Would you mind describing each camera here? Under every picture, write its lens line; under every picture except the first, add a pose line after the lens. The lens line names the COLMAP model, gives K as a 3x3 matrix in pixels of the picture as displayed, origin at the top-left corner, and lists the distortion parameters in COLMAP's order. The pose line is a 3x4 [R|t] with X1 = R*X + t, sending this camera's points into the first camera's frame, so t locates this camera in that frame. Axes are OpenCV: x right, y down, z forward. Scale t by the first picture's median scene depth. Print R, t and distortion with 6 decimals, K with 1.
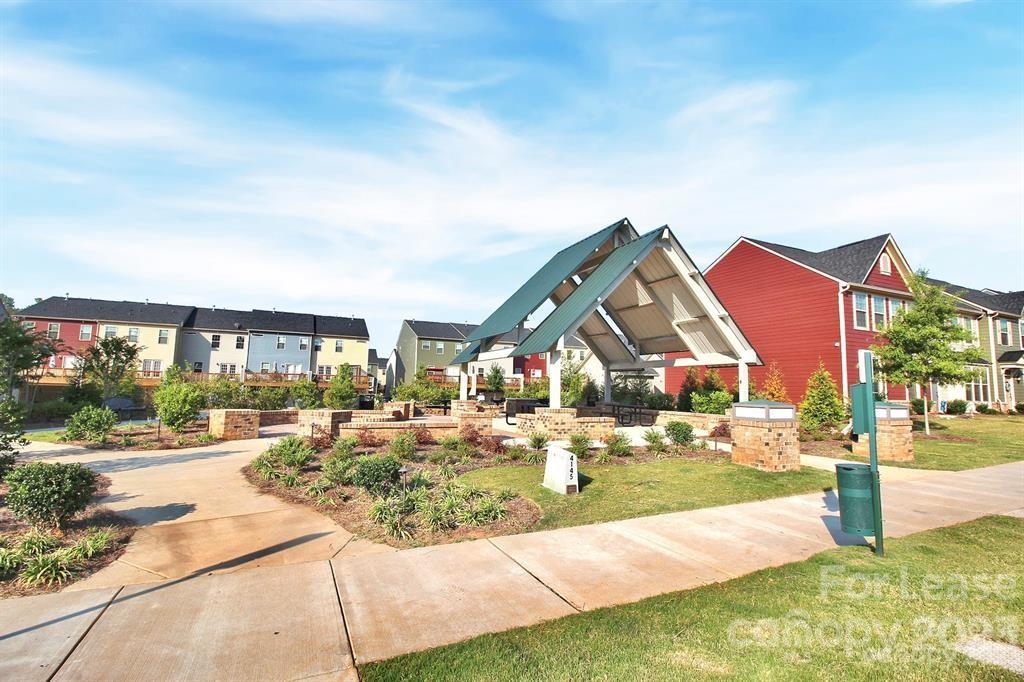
lens RADIAL K [[477.2, 0, 510.7], [0, 477.2, 342.5], [0, 0, 1]] dist [-0.005398, -0.001095]
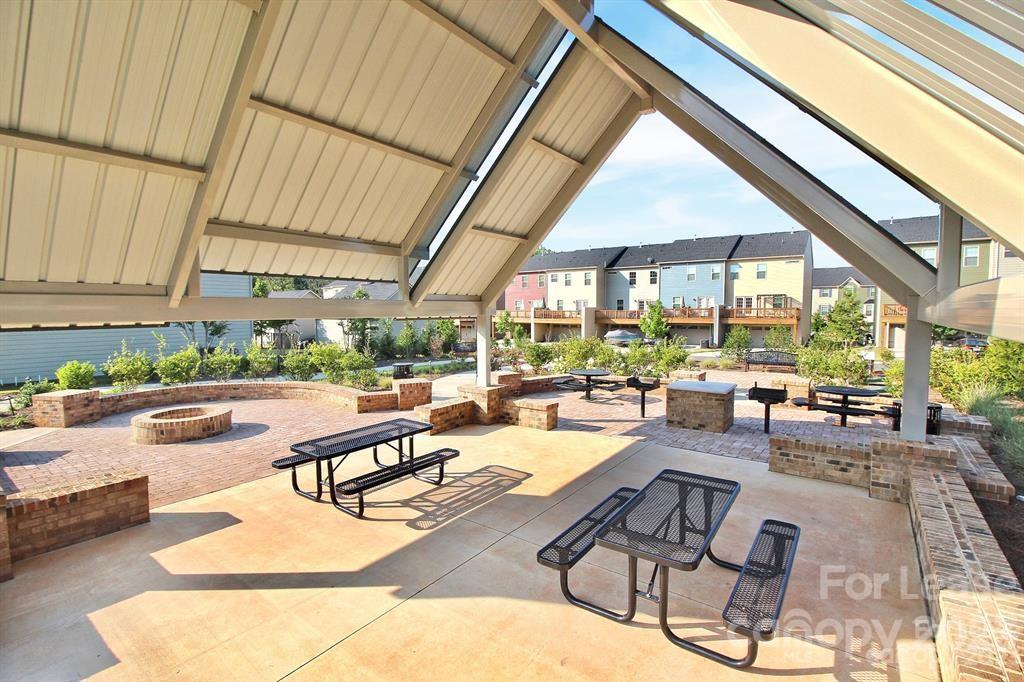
lens RADIAL K [[477.2, 0, 512.6], [0, 477.2, 336.4], [0, 0, 1]] dist [-0.005398, -0.001095]
pose [[0.499317, 0.024652, -0.866069, 0.128741], [0.097887, 0.991590, 0.084660, 0.008849], [0.860872, -0.127048, 0.492704, 0.267736]]
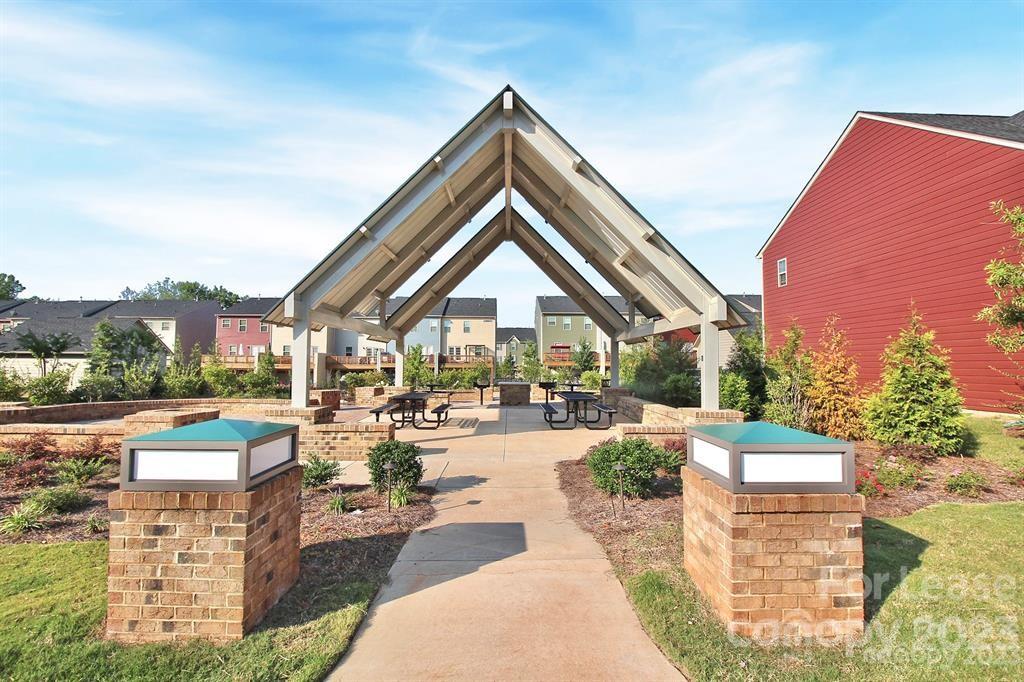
lens RADIAL K [[477.2, 0, 514.3], [0, 477.2, 346.3], [0, 0, 1]] dist [-0.005398, -0.001095]
pose [[0.919274, -0.031645, -0.392343, 0.138487], [0.053747, 0.997519, 0.045475, 0.009286], [0.389930, -0.062892, 0.918694, 0.118652]]
